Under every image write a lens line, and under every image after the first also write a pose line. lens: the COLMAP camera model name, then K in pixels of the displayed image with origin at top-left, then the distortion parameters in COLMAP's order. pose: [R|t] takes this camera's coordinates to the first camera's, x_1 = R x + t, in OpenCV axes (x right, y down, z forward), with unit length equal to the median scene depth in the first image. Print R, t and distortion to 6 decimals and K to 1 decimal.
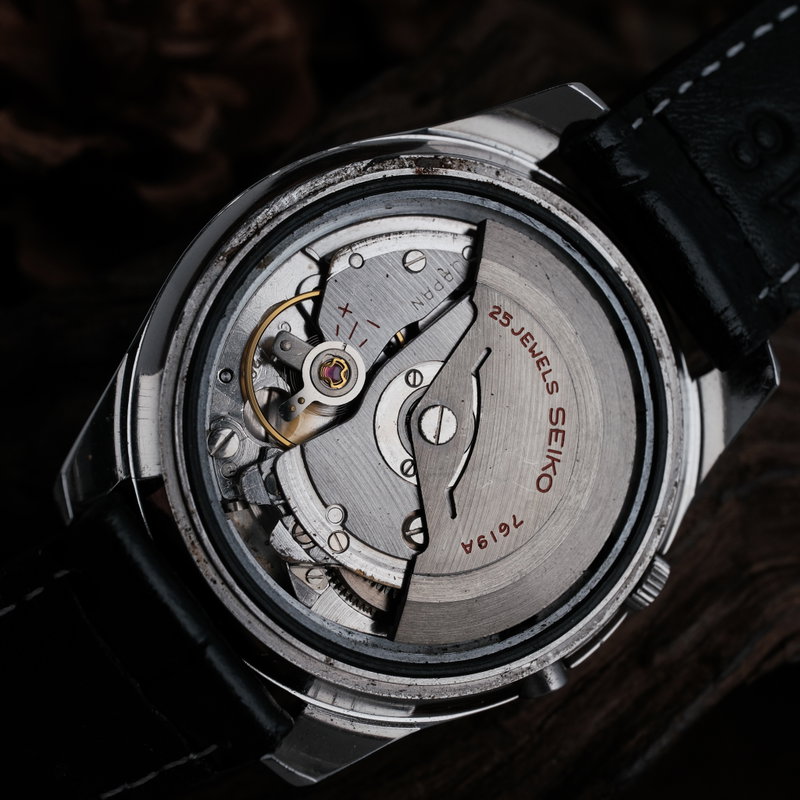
lens RADIAL K [[1432.8, 0, 398.7], [0, 1432.8, 388.1], [0, 0, 1]] dist [-0.029729, 0.406833]
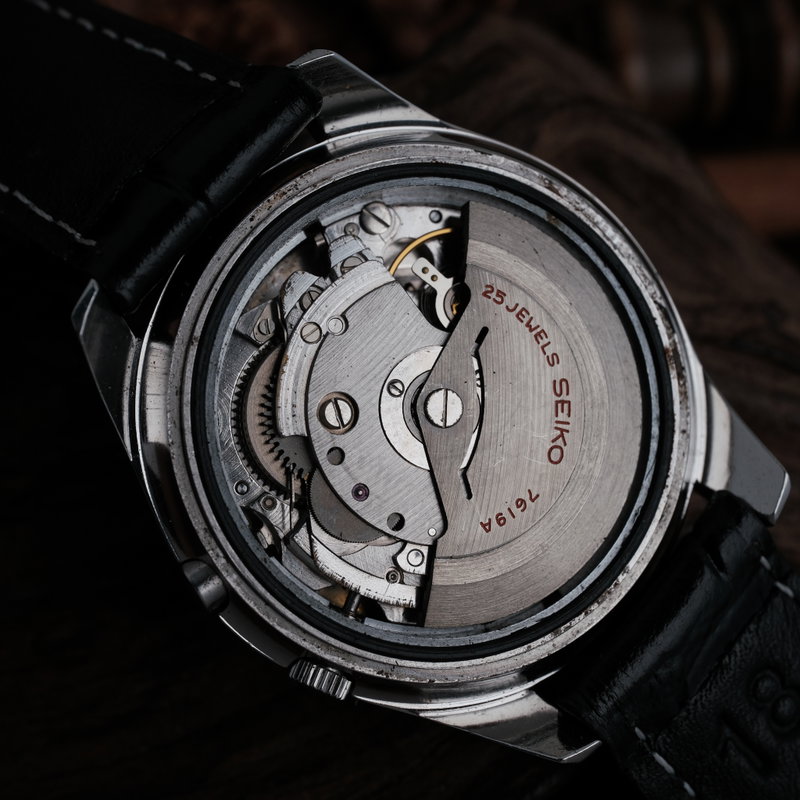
lens RADIAL K [[1432.8, 0, 398.7], [0, 1432.8, 388.1], [0, 0, 1]] dist [-0.029729, 0.406833]
pose [[0.238888, 0.931308, -0.274951, 0.279441], [-0.962297, 0.189122, -0.195491, 0.246451], [-0.130063, 0.311285, 0.941374, 0.053332]]
